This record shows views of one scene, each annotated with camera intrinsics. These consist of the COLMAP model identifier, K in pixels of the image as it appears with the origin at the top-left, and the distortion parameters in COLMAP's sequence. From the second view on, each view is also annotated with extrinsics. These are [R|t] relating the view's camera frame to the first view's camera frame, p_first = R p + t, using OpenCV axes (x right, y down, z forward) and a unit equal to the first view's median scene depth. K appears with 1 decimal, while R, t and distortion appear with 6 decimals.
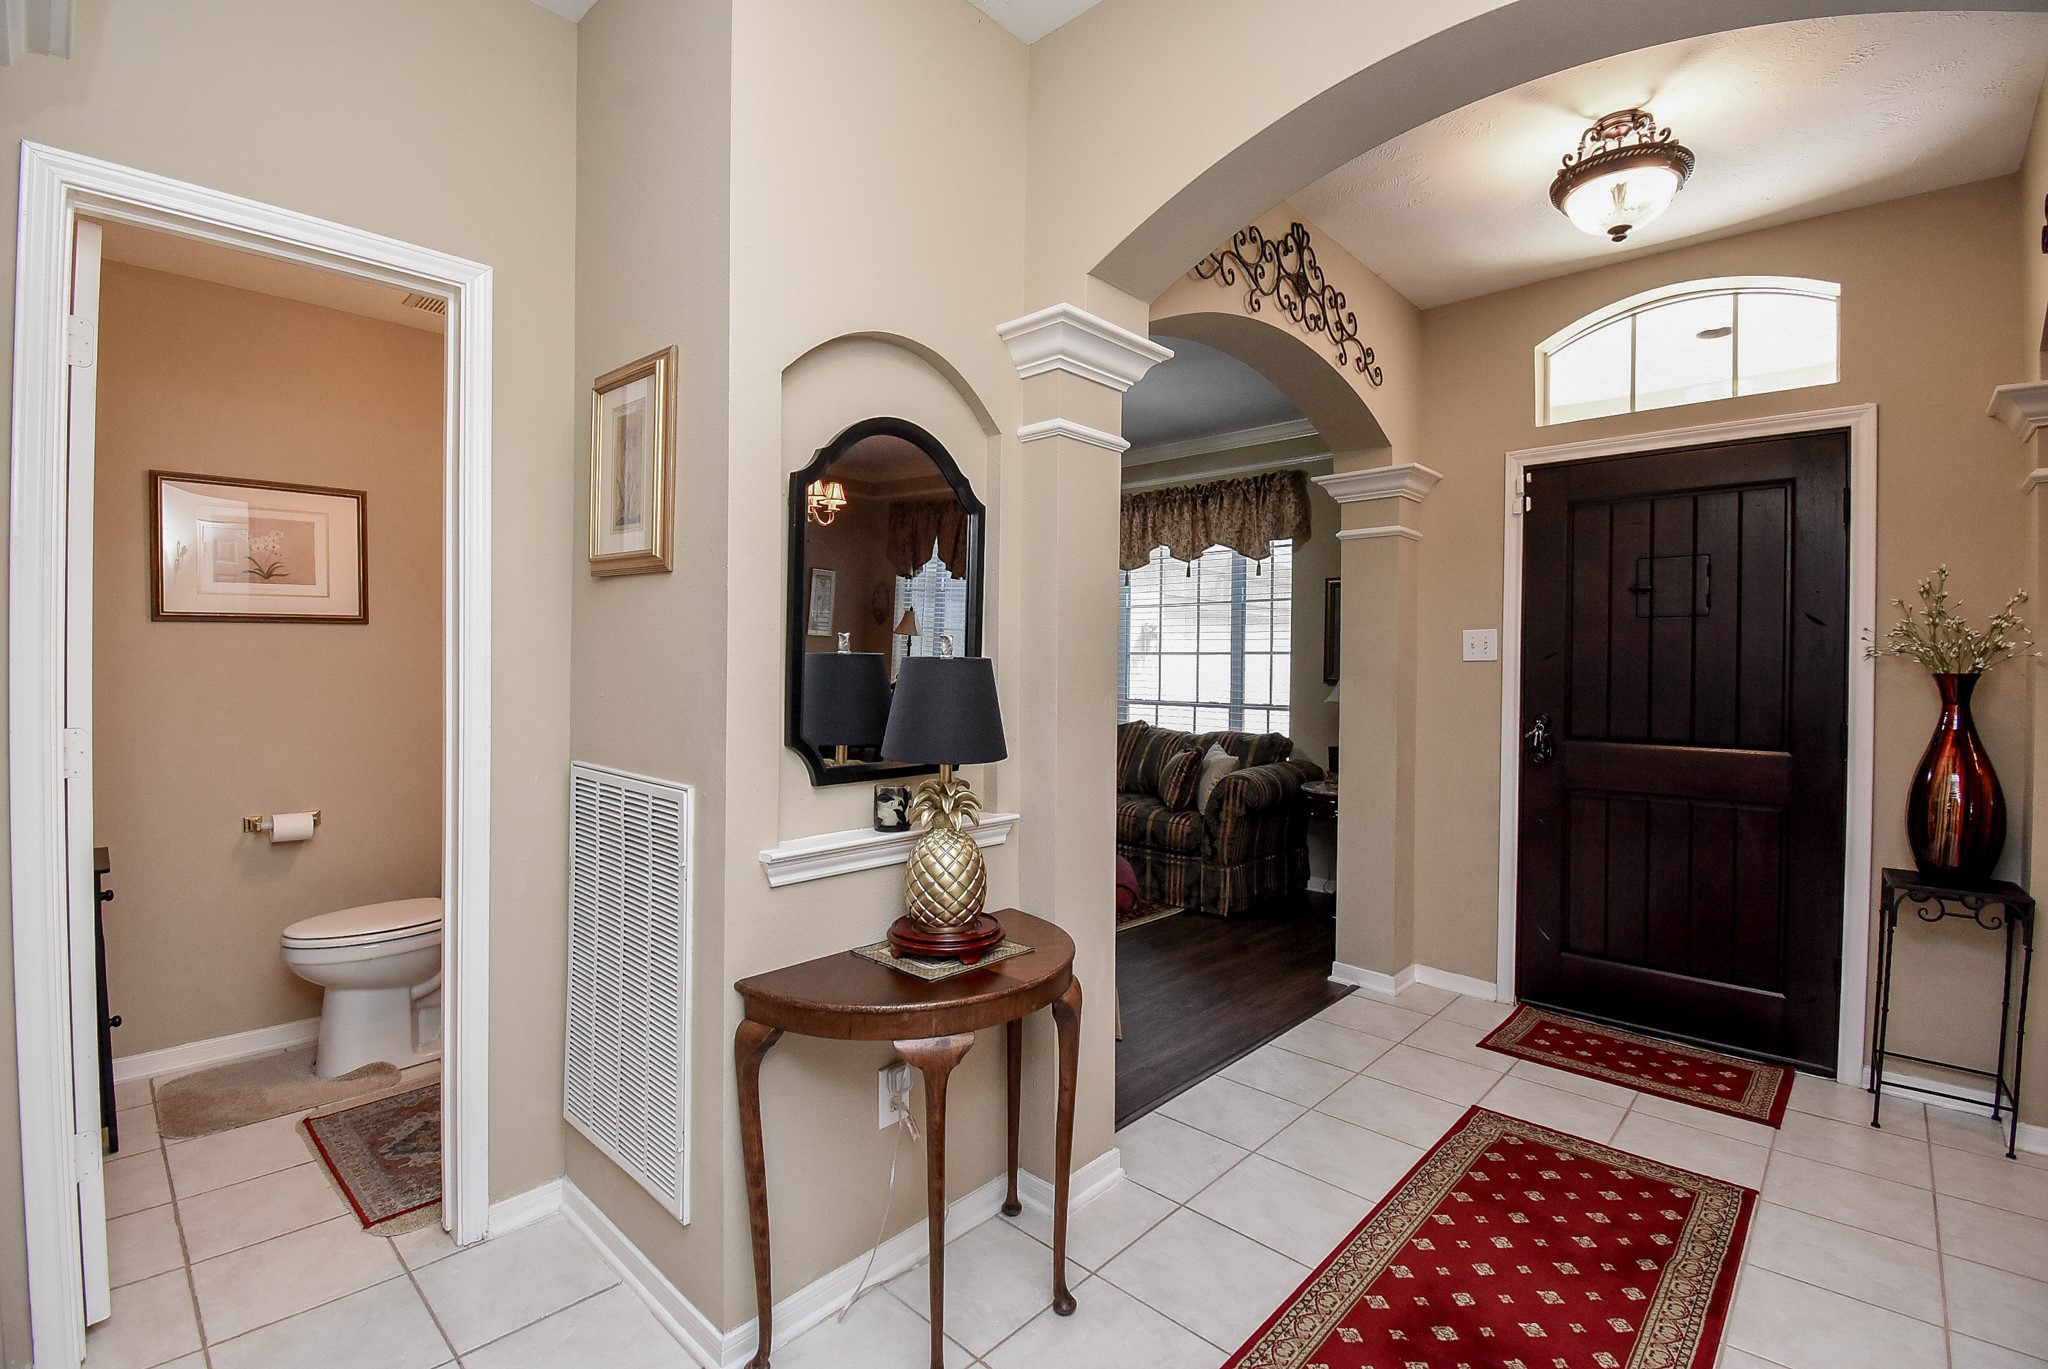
lens RADIAL K [[906.3, 0, 1022.2], [0, 906.3, 674.0], [0, 0, 1]] dist [0.021012, -0.026130]
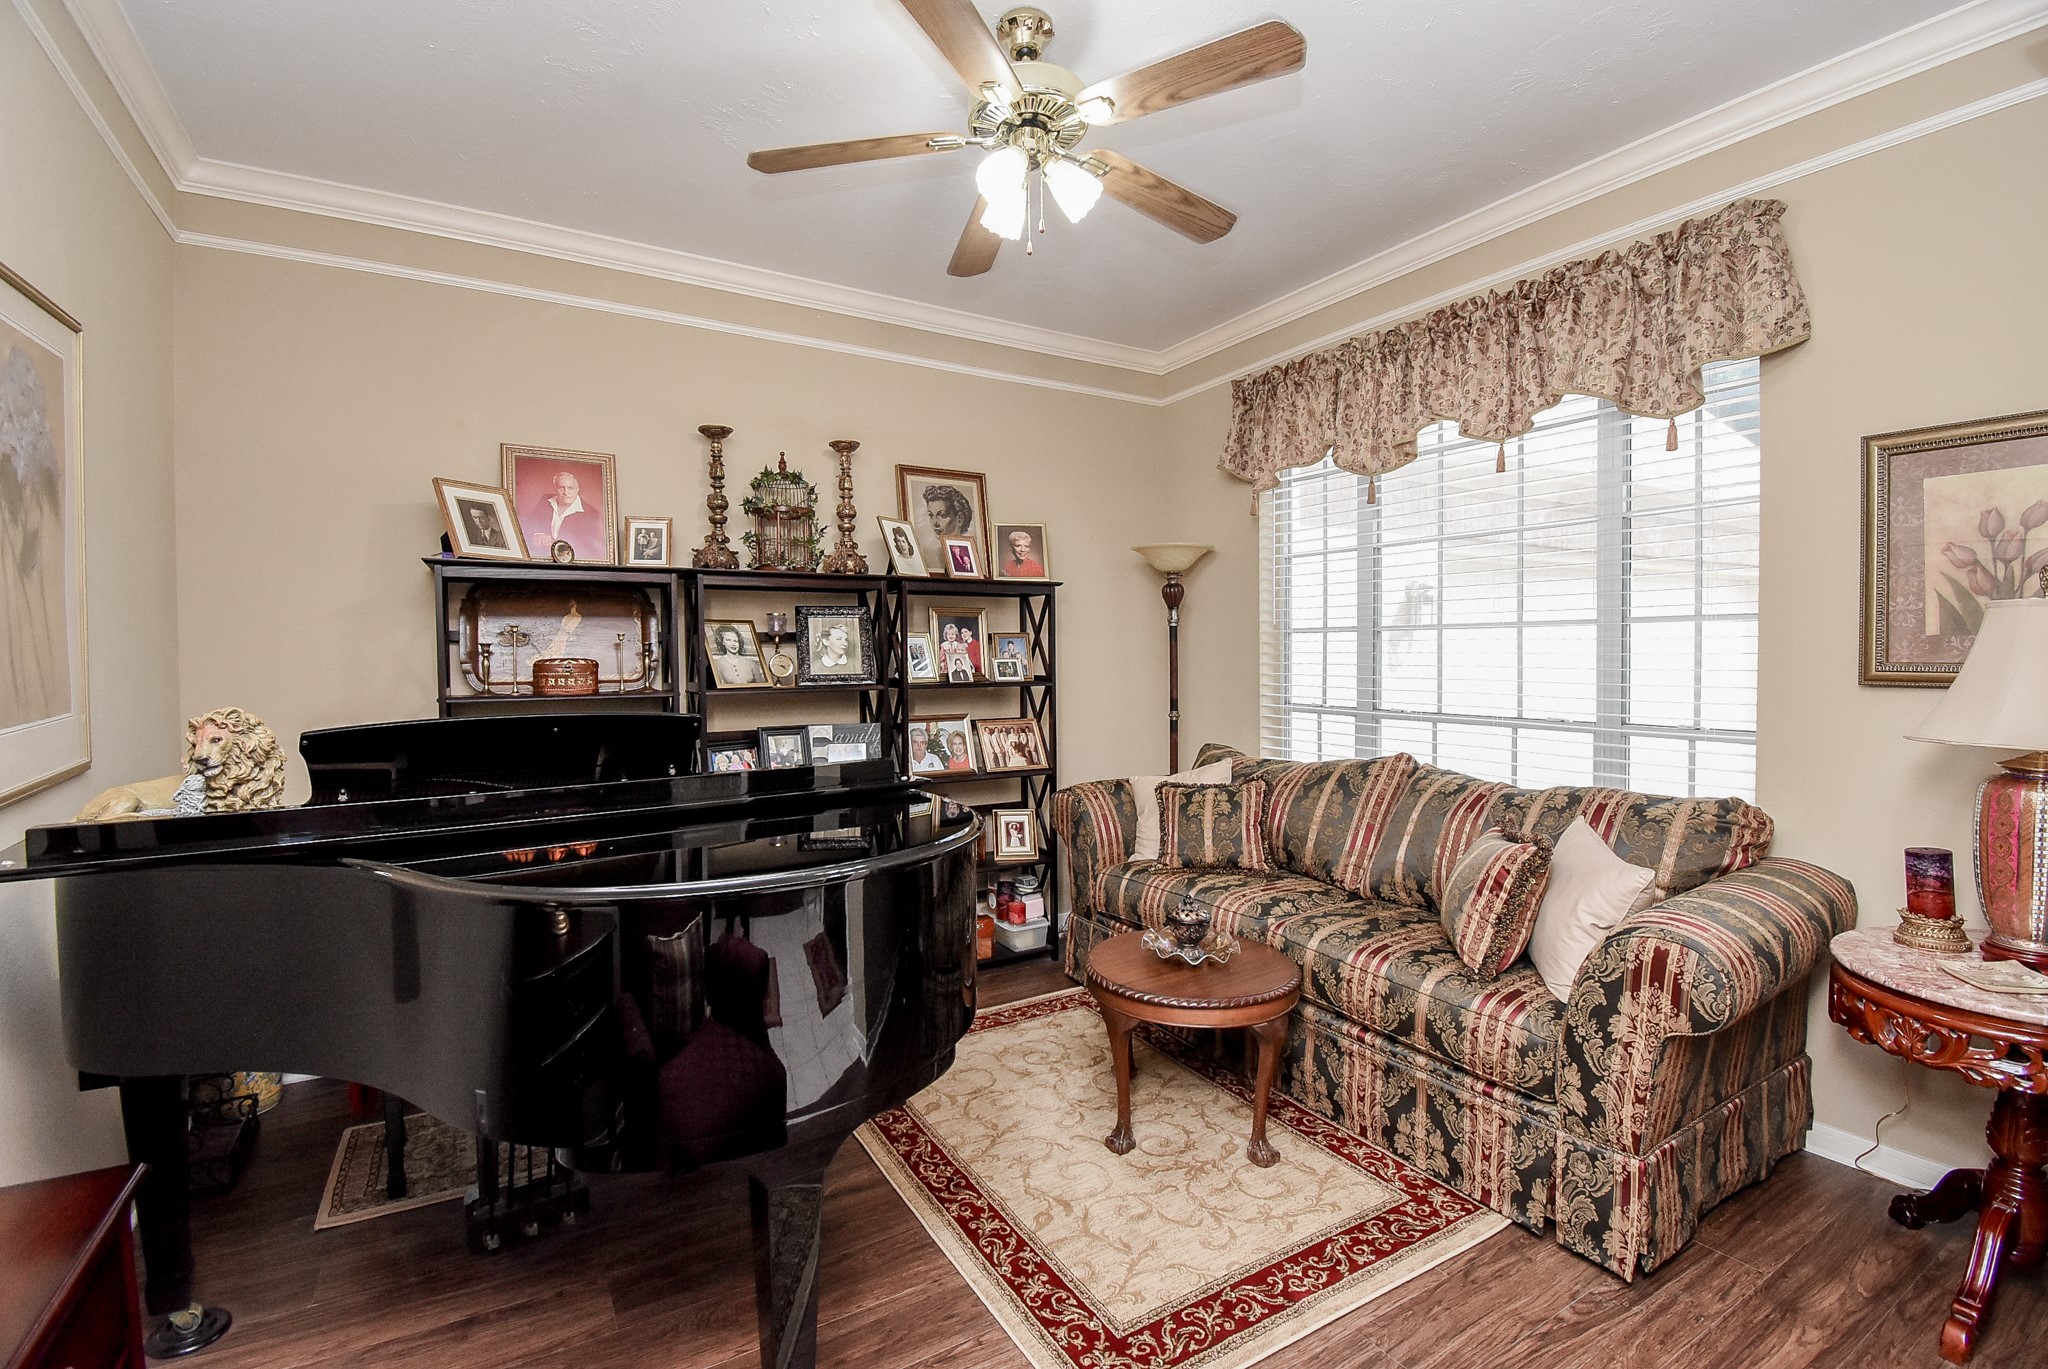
lens RADIAL K [[906.3, 0, 1022.2], [0, 906.3, 674.0], [0, 0, 1]] dist [0.021012, -0.026130]
pose [[0.961959, -0.013520, -0.272859, 0.066595], [0.018044, 0.999738, 0.014076, -0.007280], [0.272597, -0.018464, 0.961951, 0.457791]]
